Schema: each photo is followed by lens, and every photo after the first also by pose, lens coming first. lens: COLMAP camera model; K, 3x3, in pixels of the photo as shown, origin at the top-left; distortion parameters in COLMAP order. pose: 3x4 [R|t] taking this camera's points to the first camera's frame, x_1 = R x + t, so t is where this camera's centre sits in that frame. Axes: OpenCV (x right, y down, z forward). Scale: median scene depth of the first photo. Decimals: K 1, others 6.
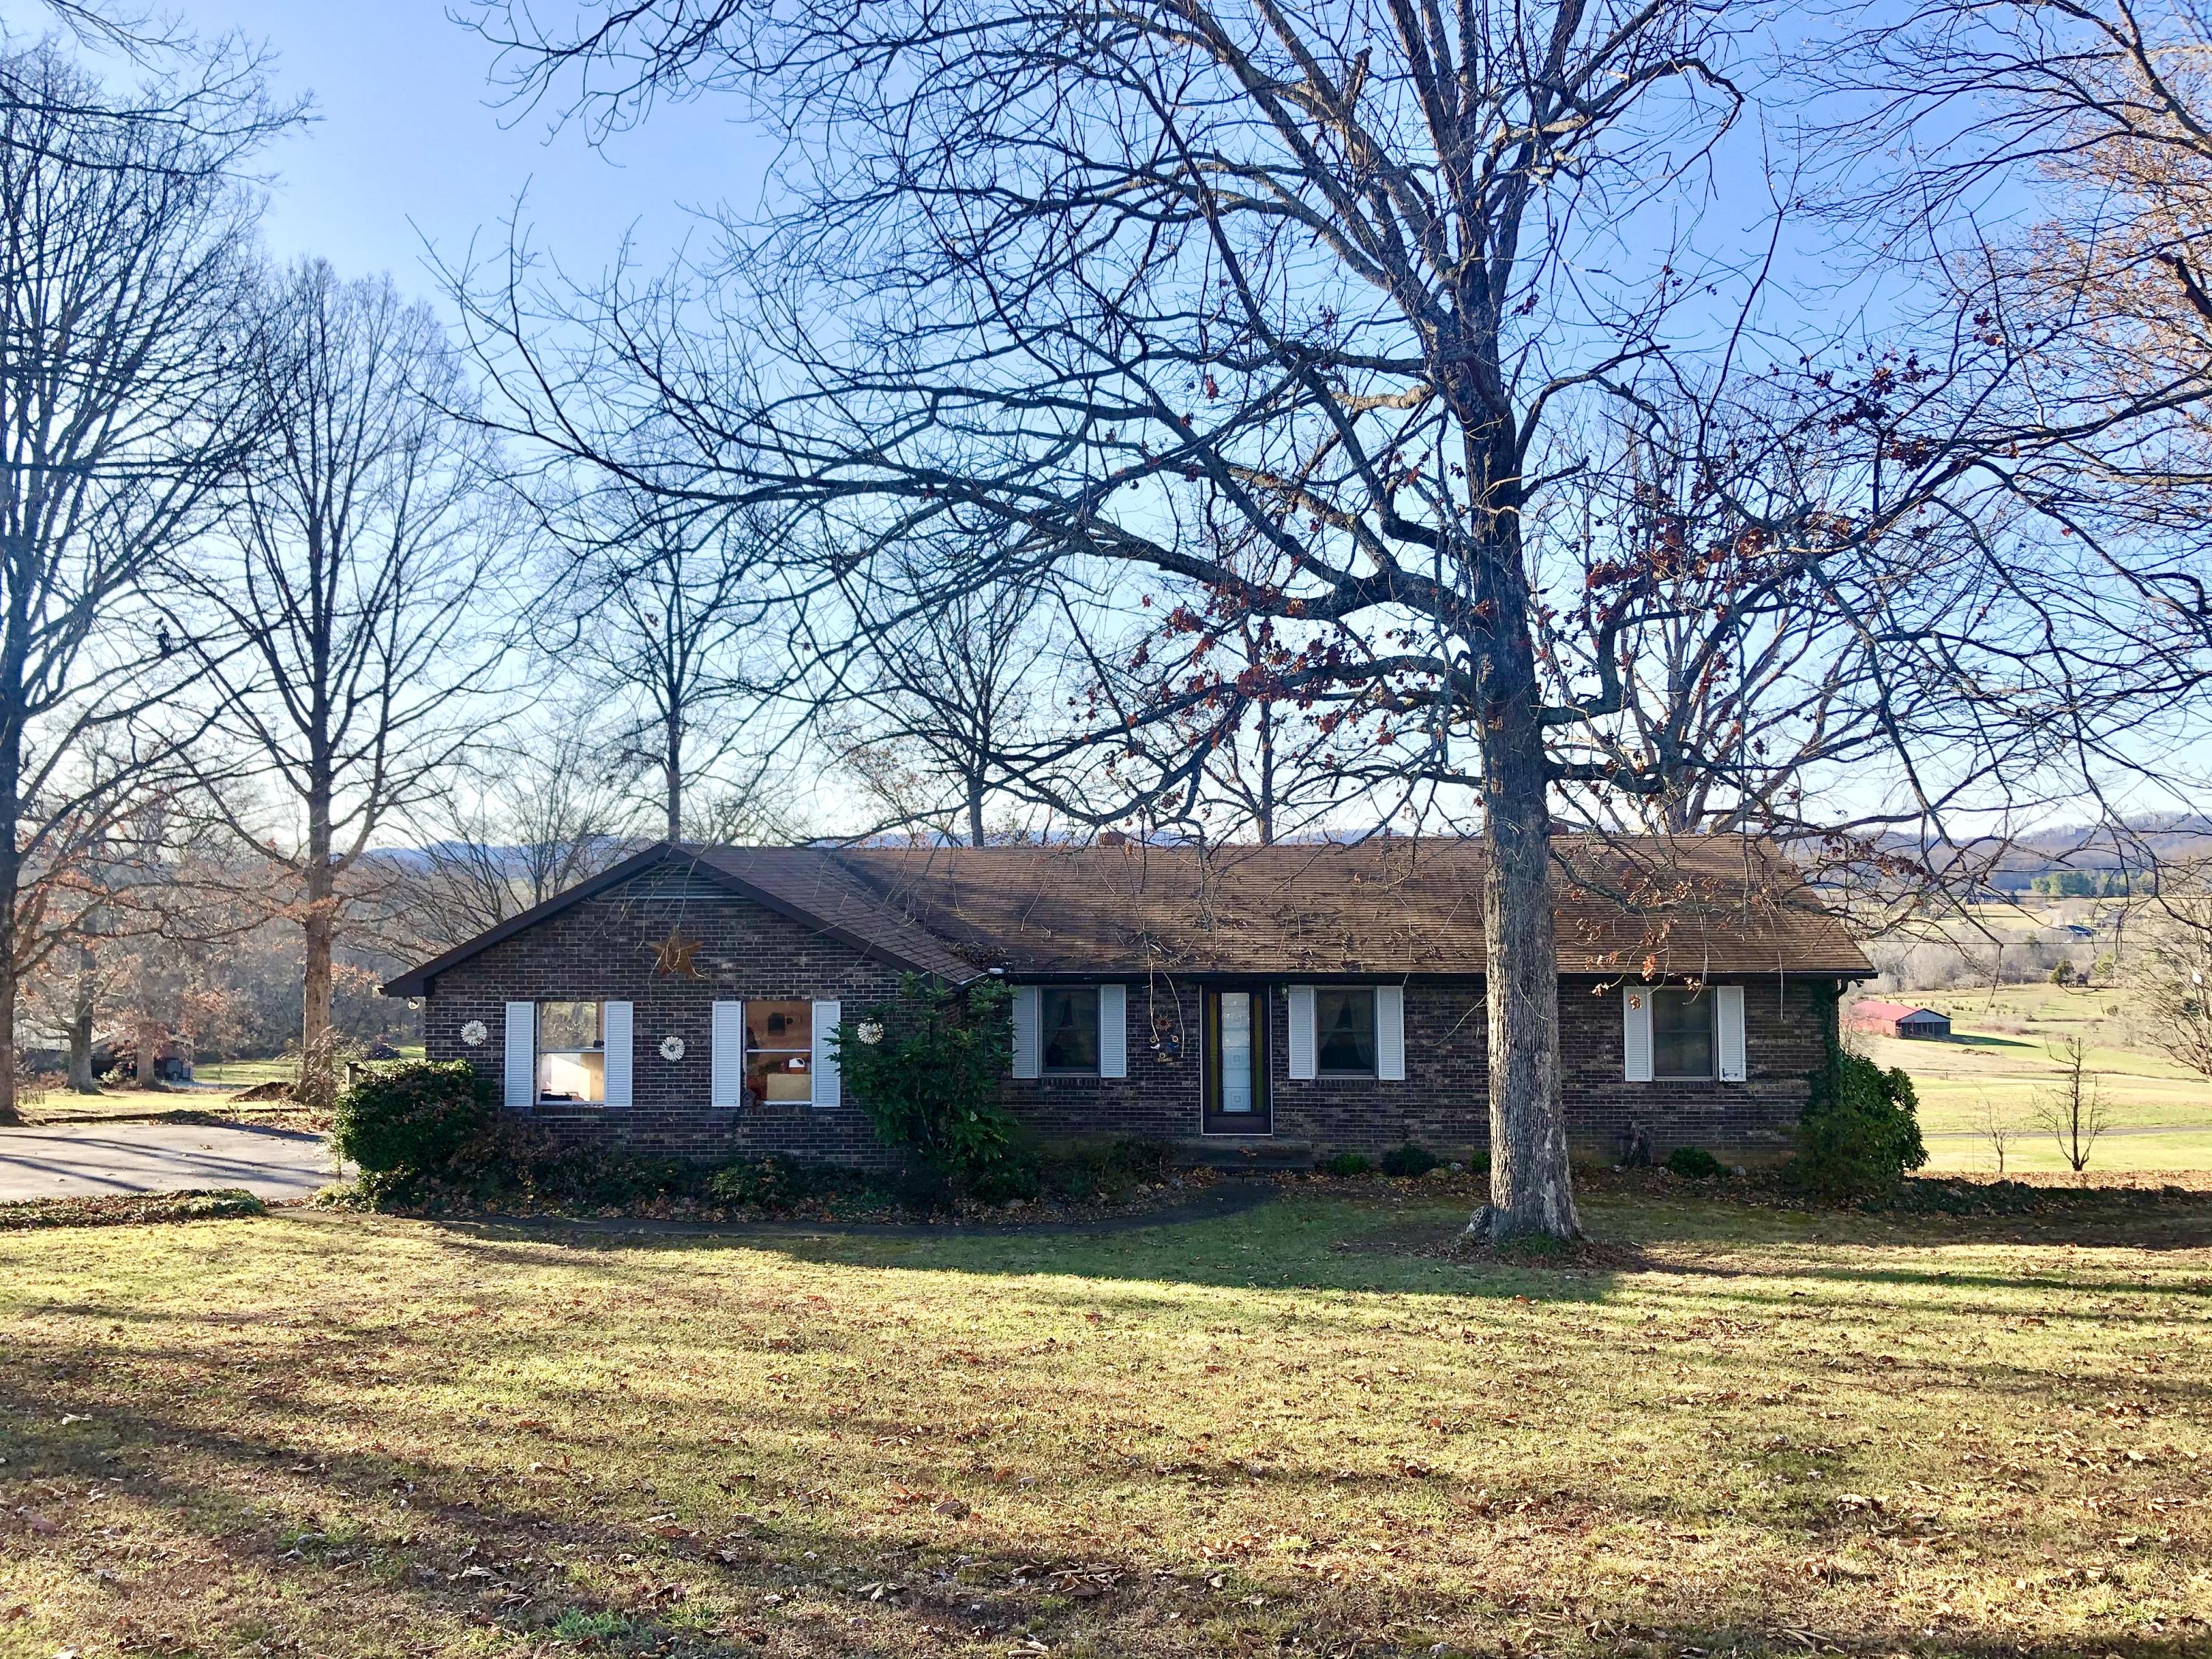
lens RADIAL K [[1839.6, 0, 1106.6], [0, 1839.6, 826.3], [0, 0, 1]] dist [0.174907, -0.508302]
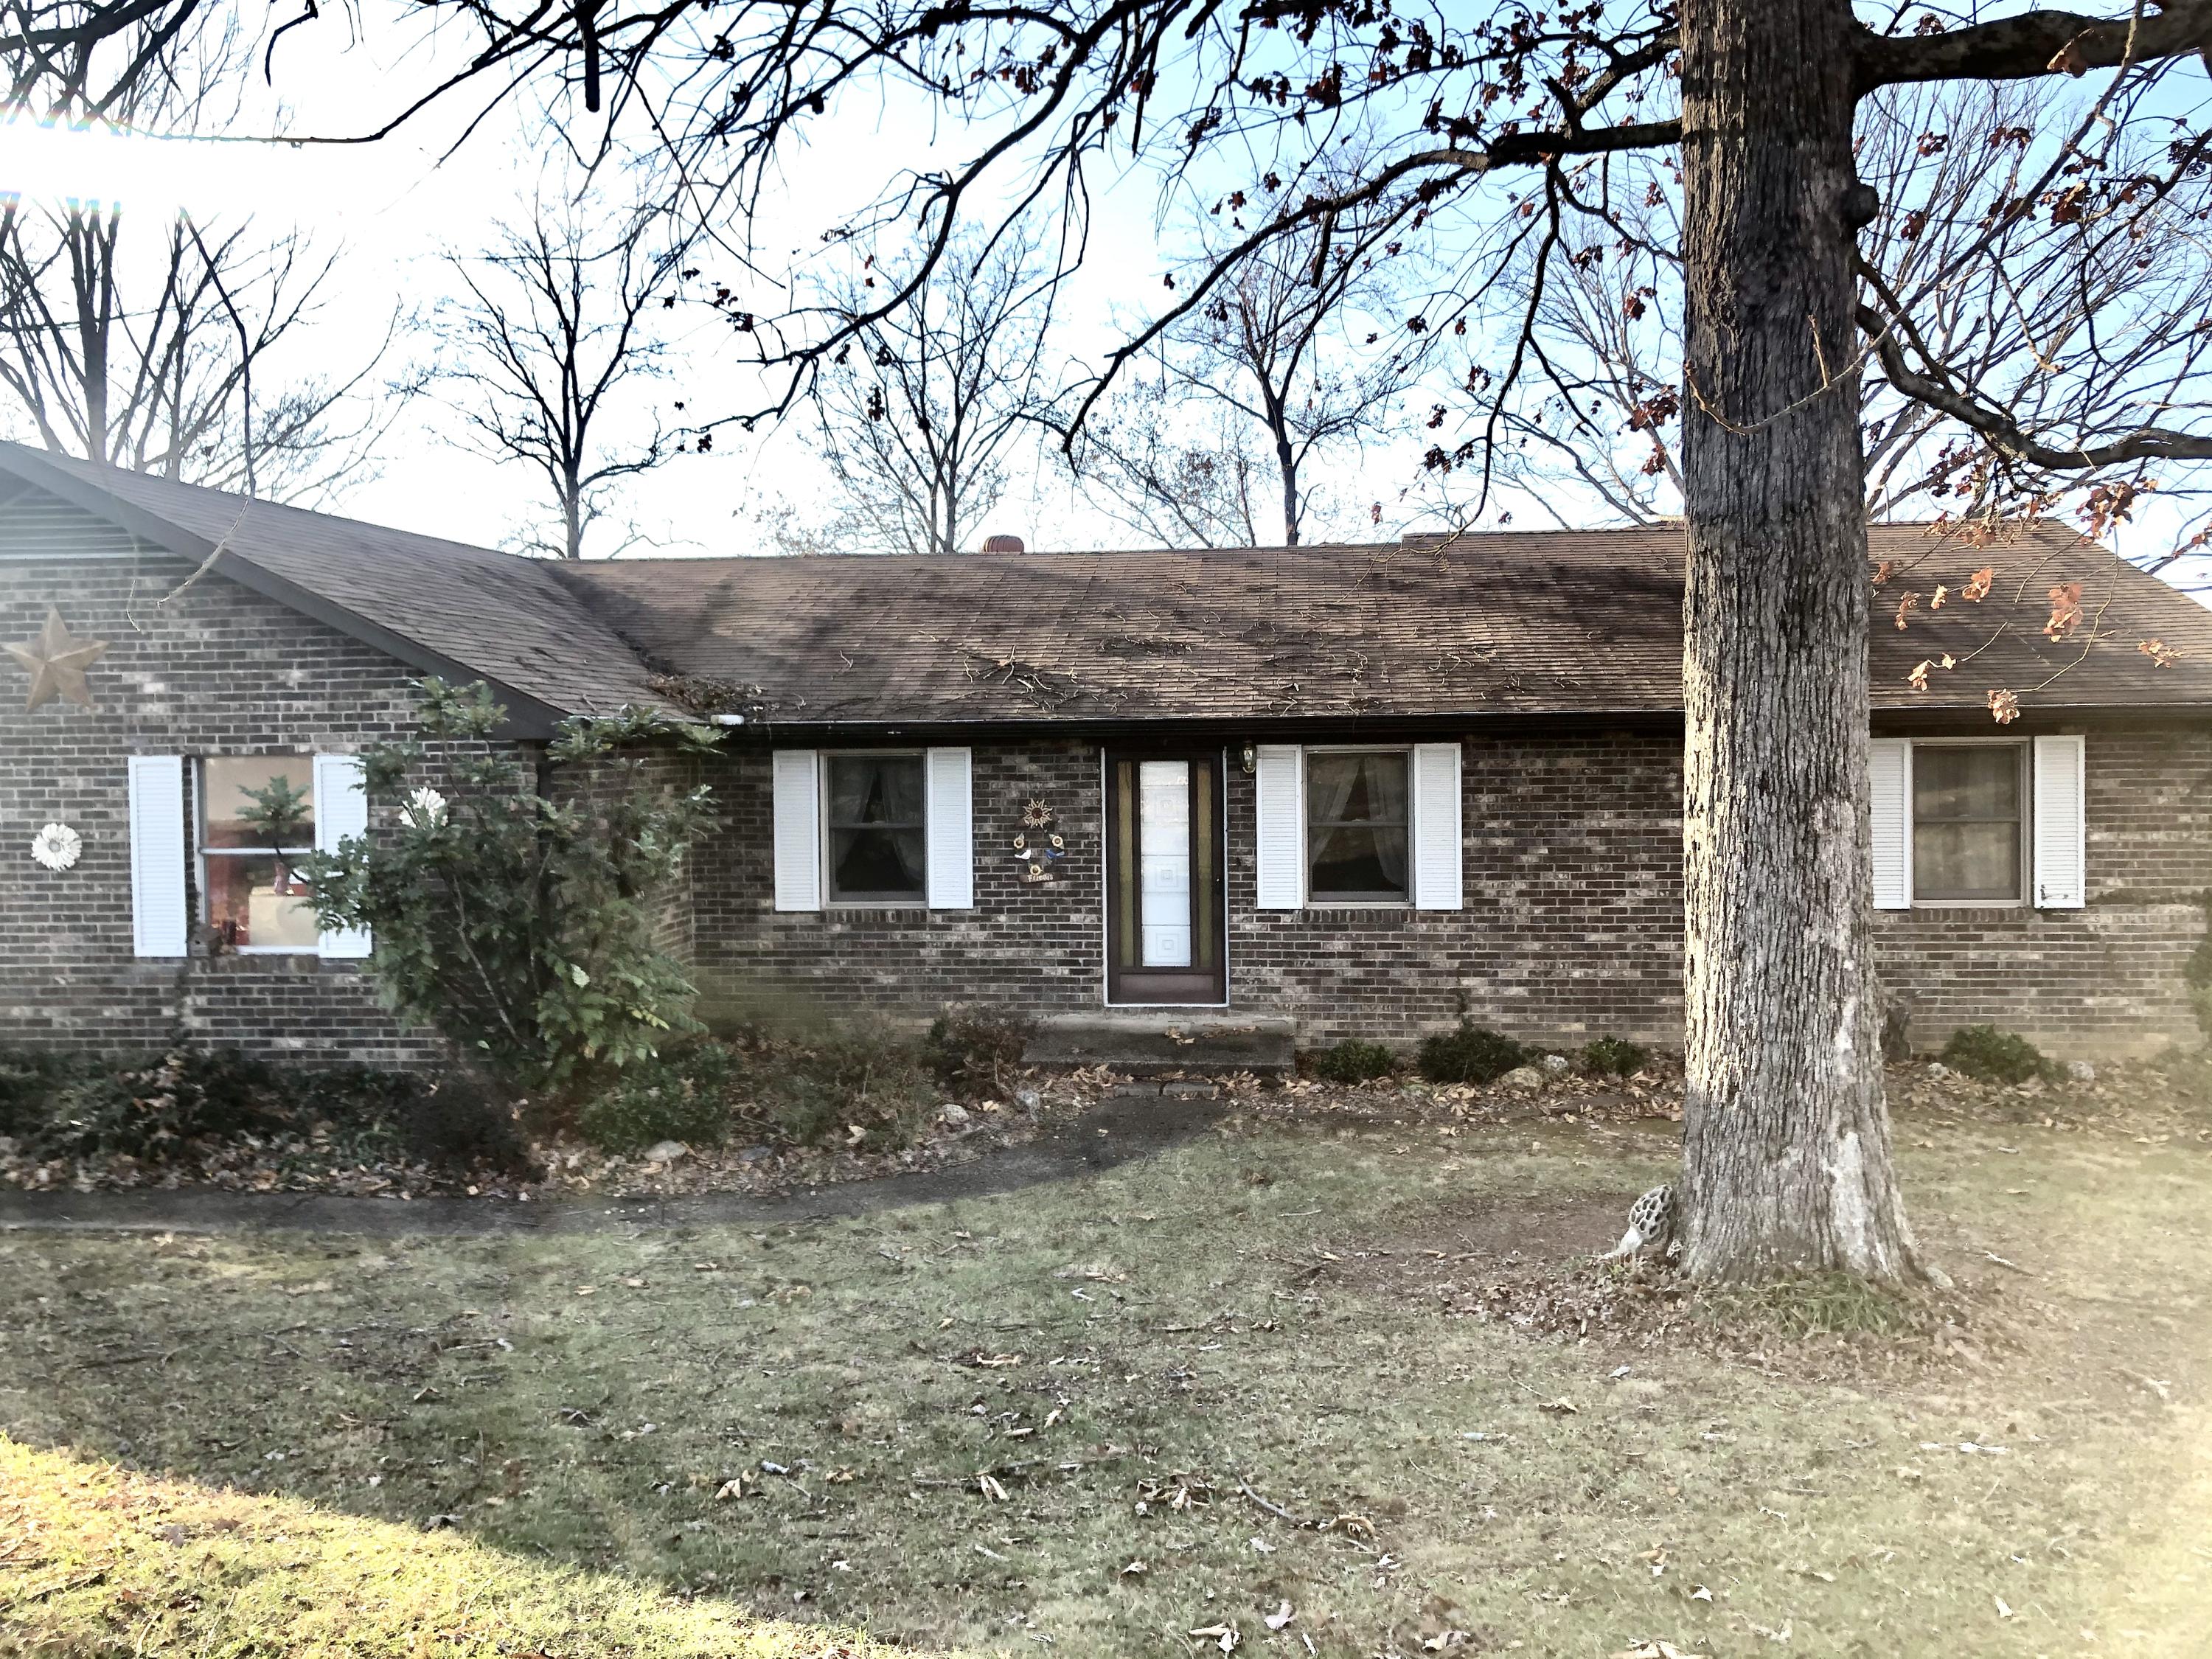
lens RADIAL K [[1824.2, 0, 1088.0], [0, 1824.2, 820.0], [0, 0, 1]] dist [0.053635, -0.069332]
pose [[0.999210, -0.005256, -0.039390, 0.069903], [0.007997, 0.997532, 0.069757, 0.071070], [0.038926, -0.070017, 0.996786, 0.448421]]
